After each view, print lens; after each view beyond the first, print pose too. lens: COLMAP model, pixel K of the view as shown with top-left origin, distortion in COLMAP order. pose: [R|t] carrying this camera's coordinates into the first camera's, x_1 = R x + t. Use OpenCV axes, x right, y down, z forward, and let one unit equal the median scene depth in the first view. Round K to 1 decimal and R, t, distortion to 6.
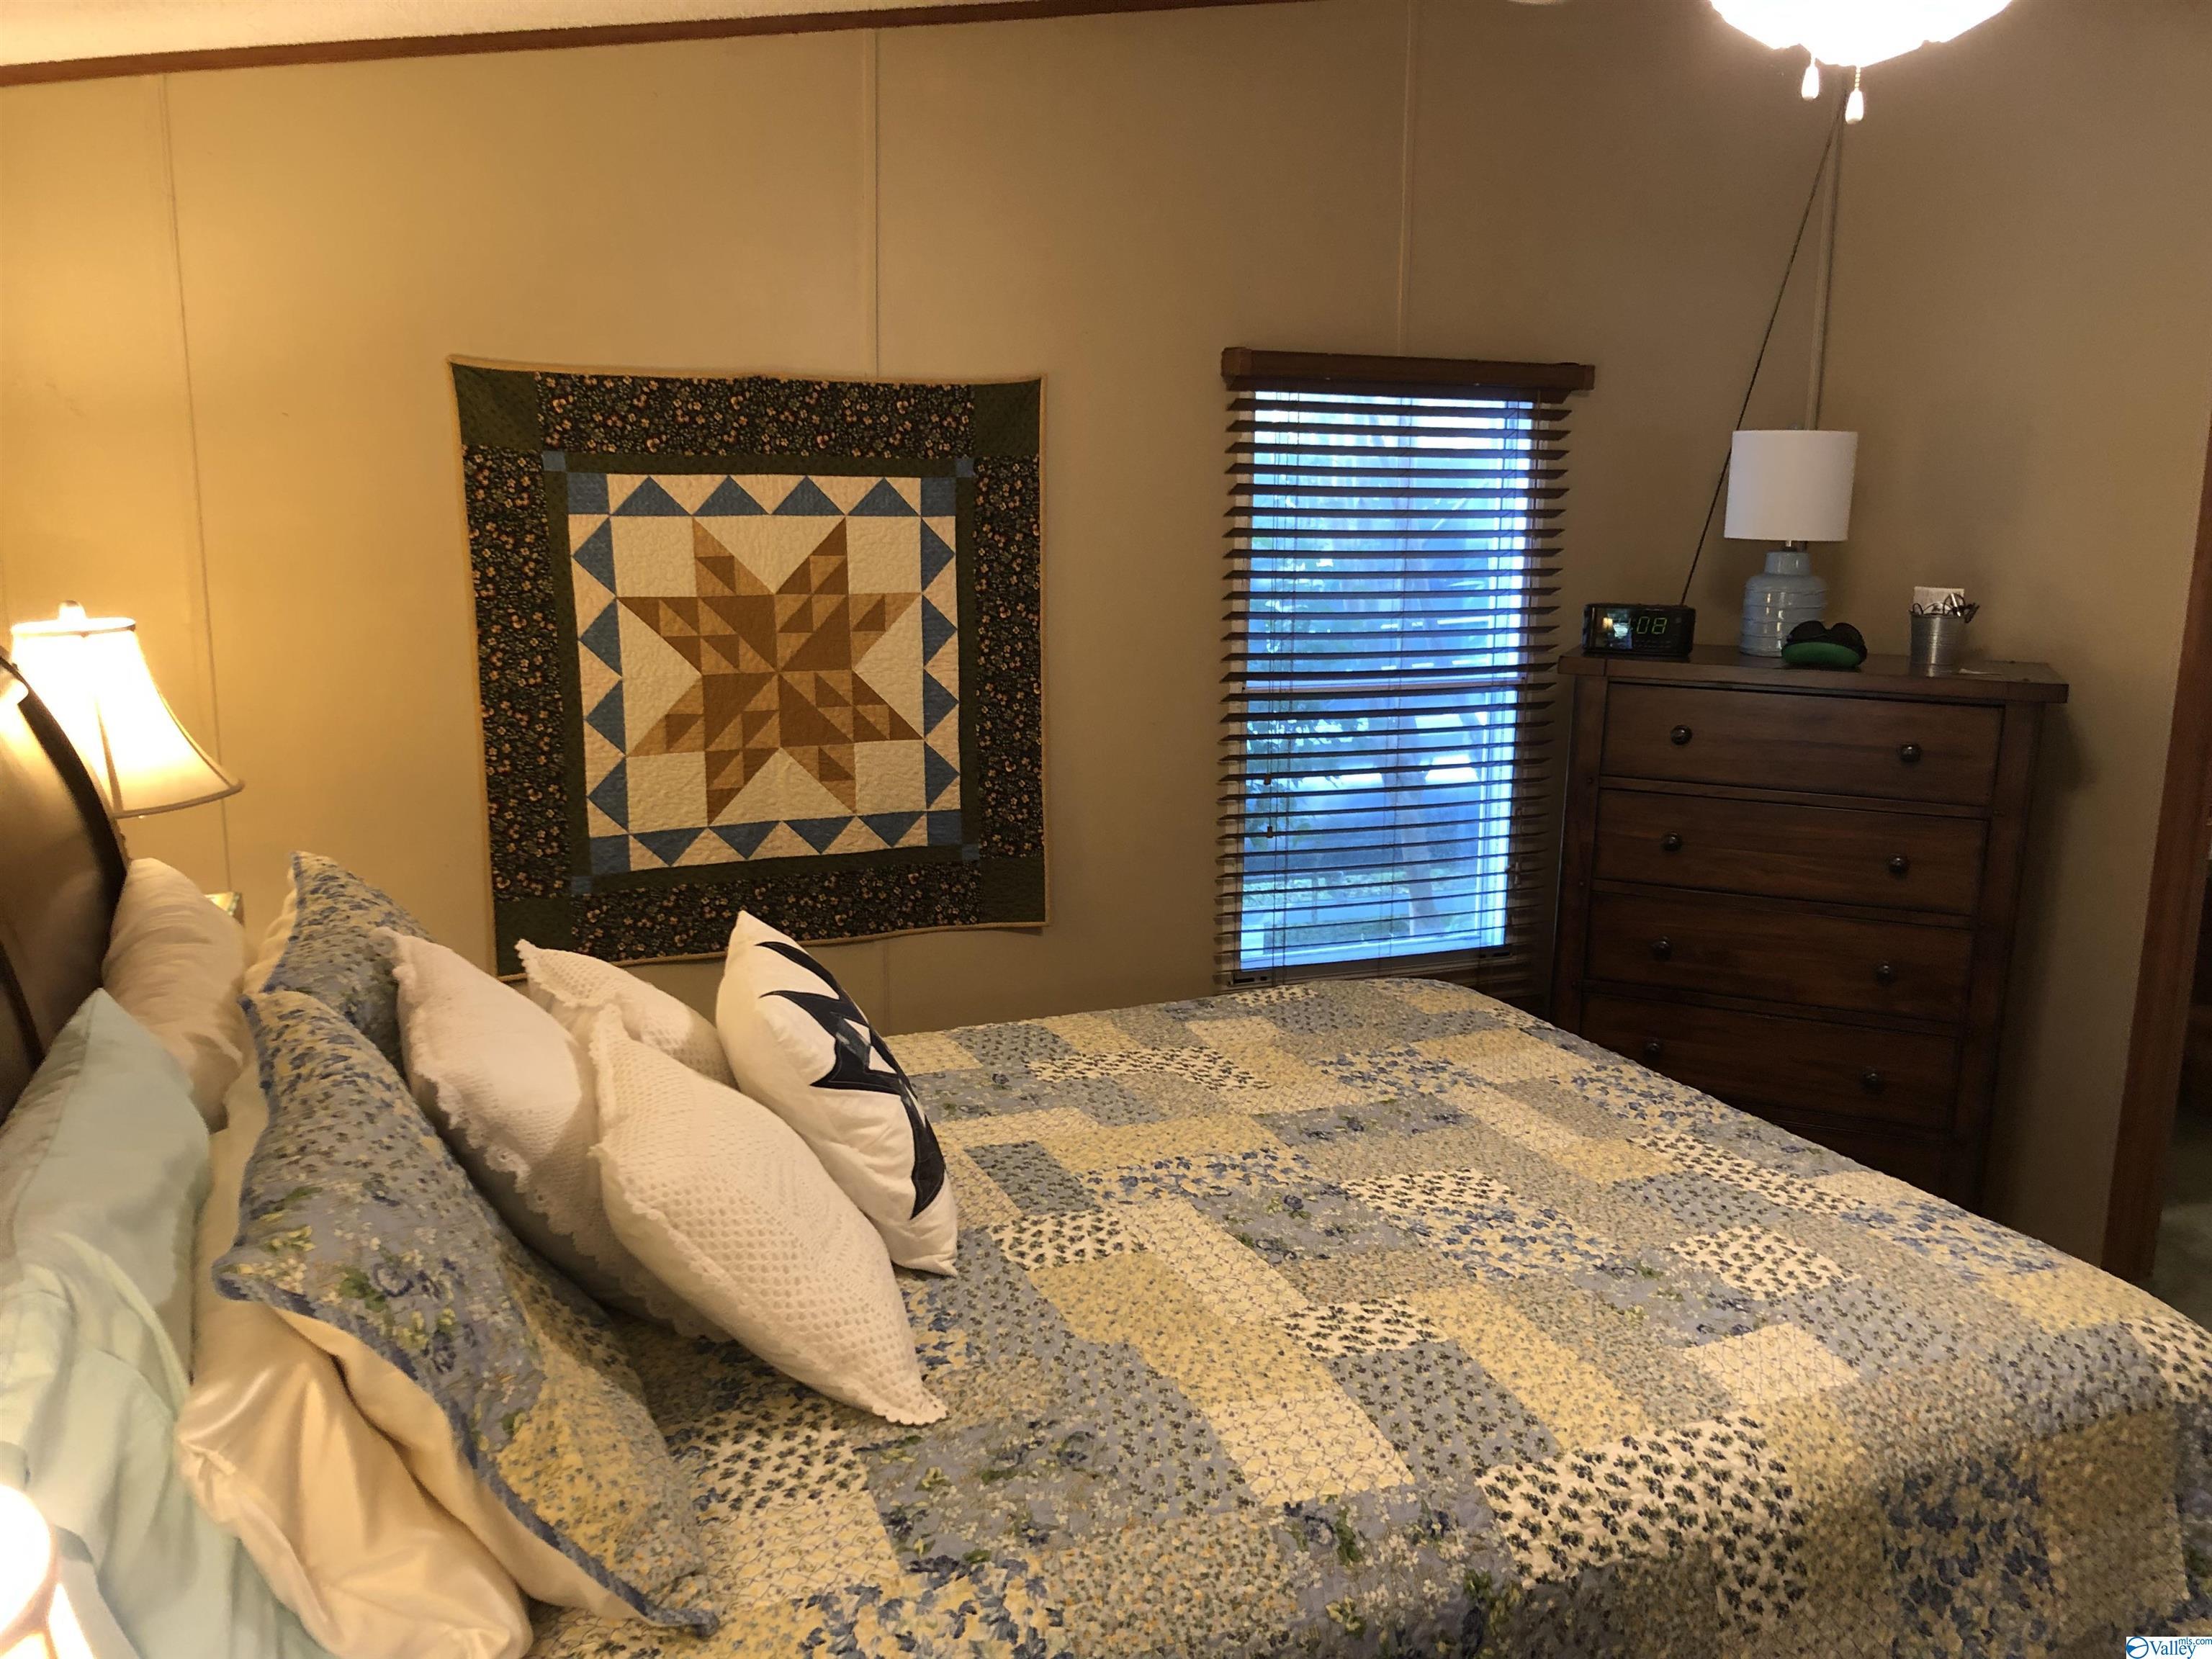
lens RADIAL K [[1810.1, 0, 1100.7], [0, 1810.1, 840.1], [0, 0, 1]] dist [0.047890, -0.050982]
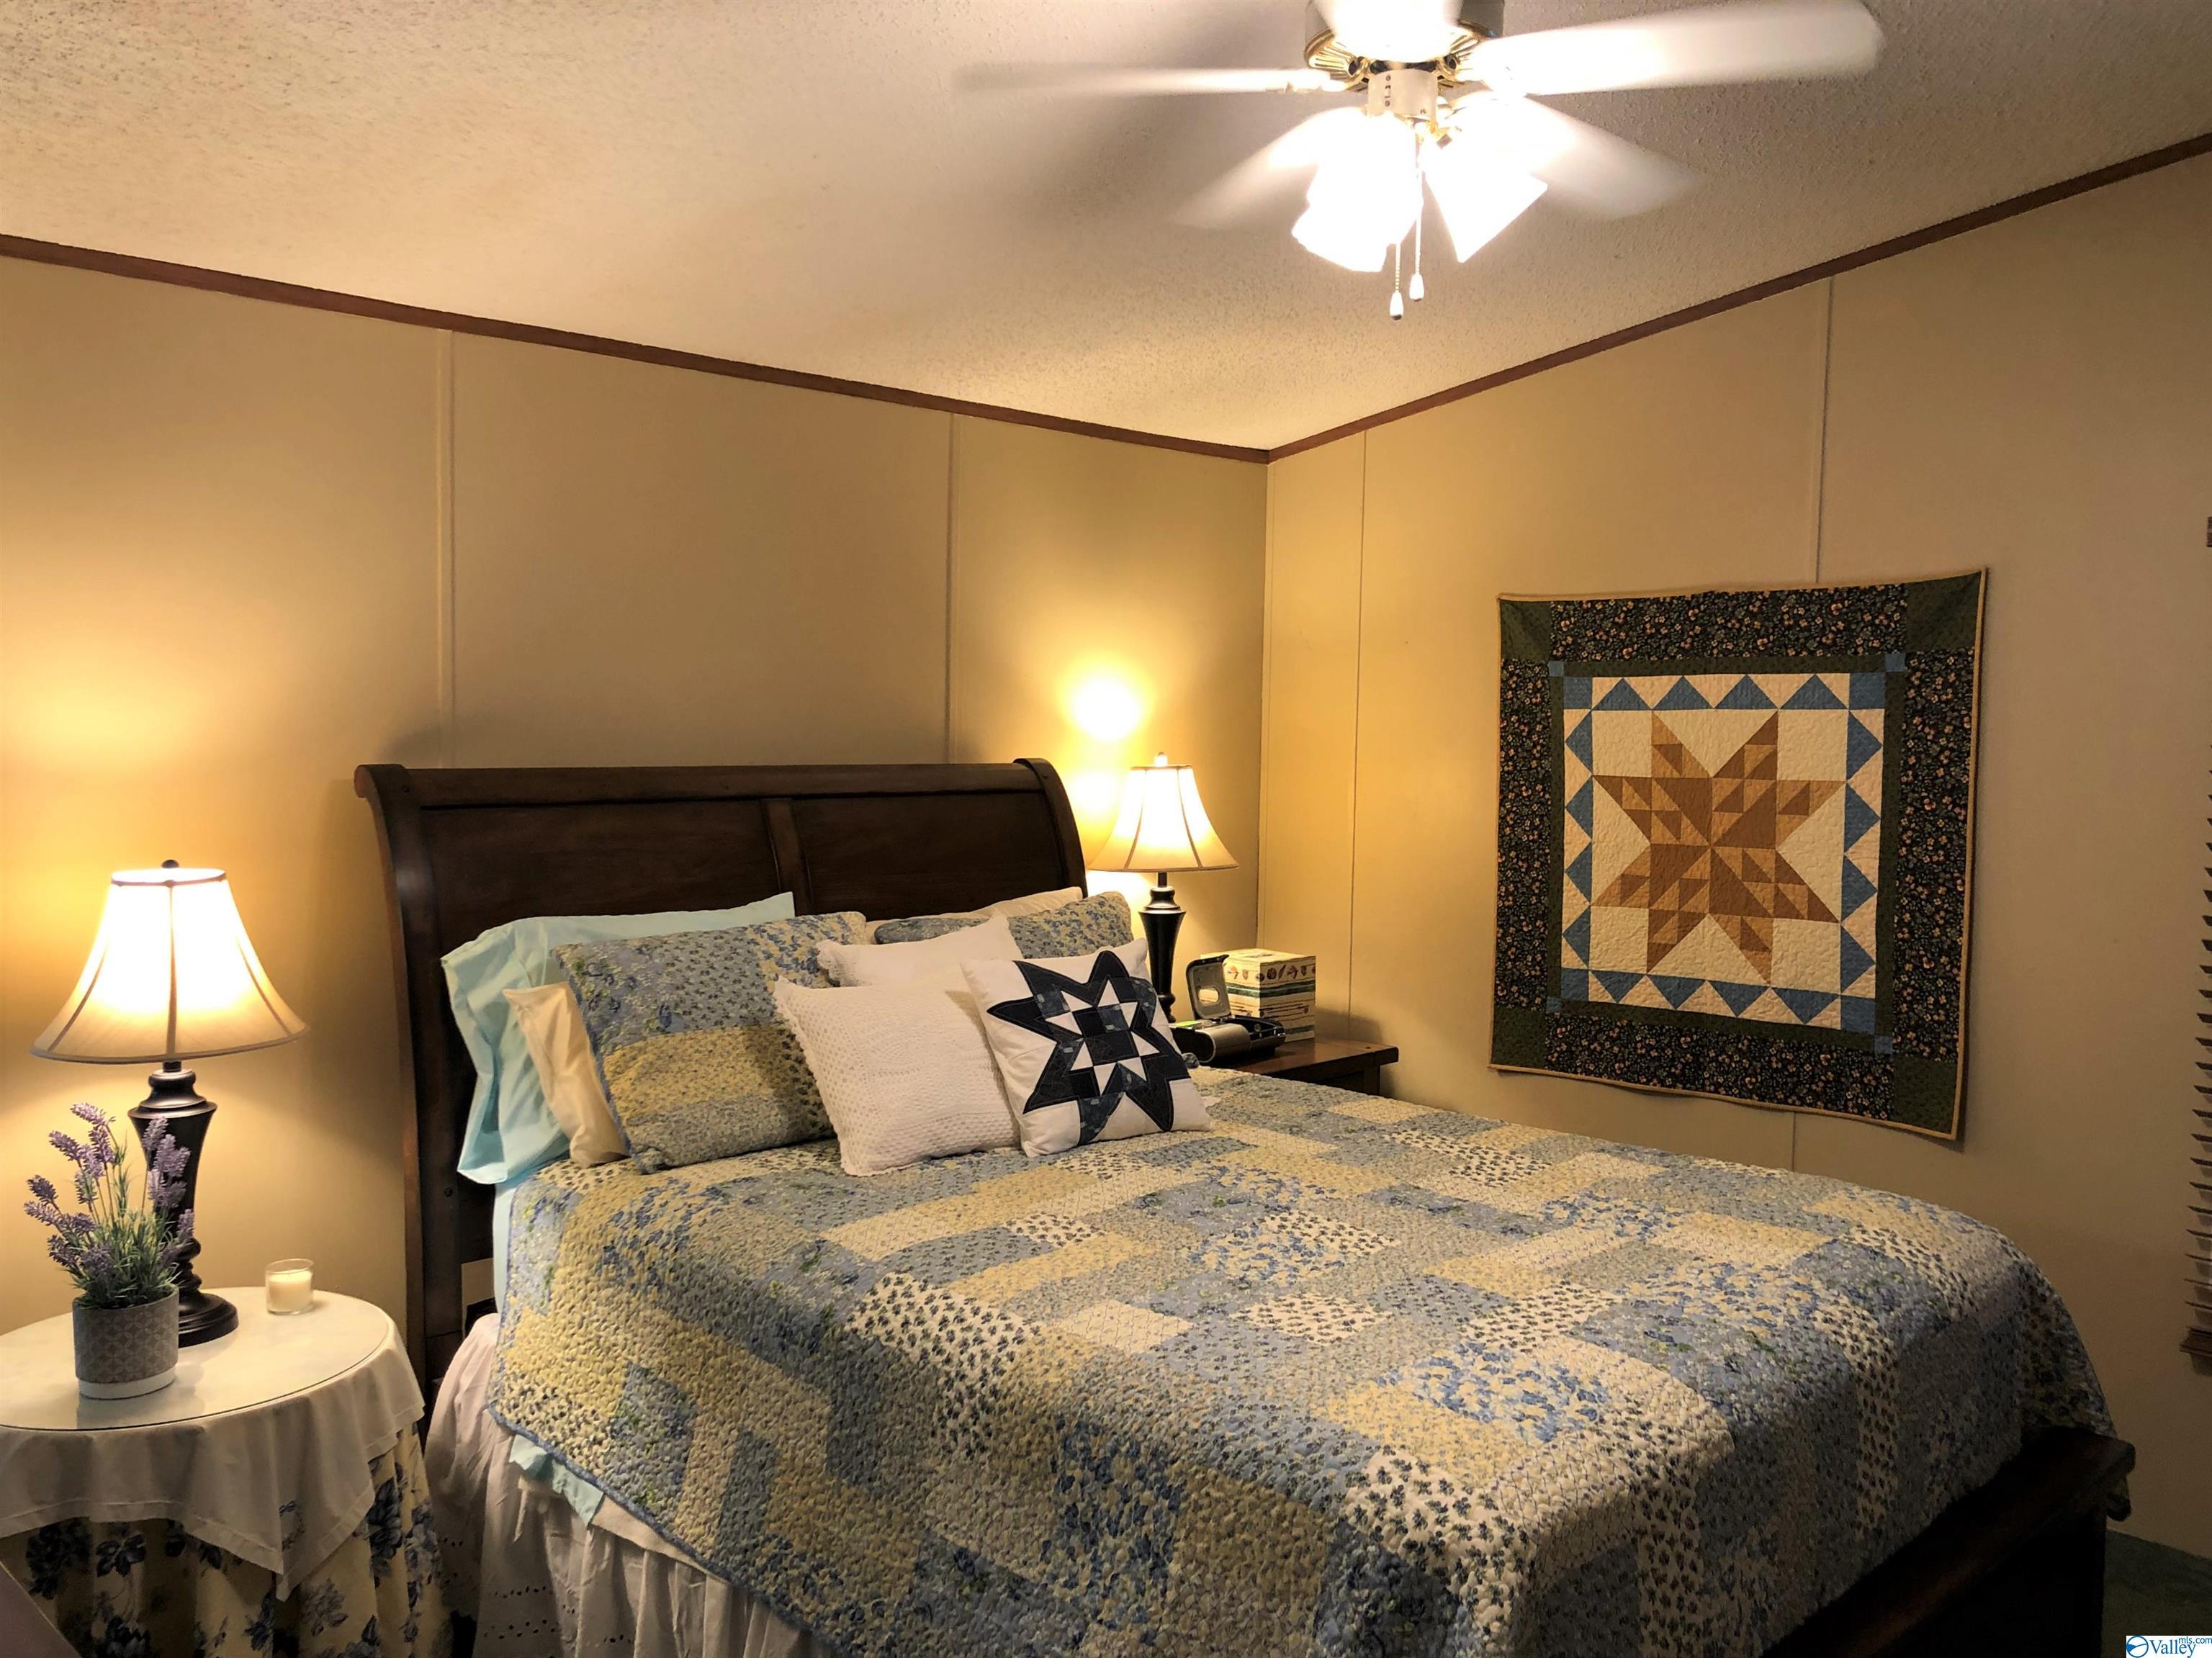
lens RADIAL K [[1809.9, 0, 1084.3], [0, 1809.9, 823.3], [0, 0, 1]] dist [0.047890, -0.050982]
pose [[0.370014, 0.045013, -0.927935, 0.732261], [-0.187460, 0.981898, -0.027119, -0.003285], [0.909917, 0.183985, 0.371754, 0.227505]]
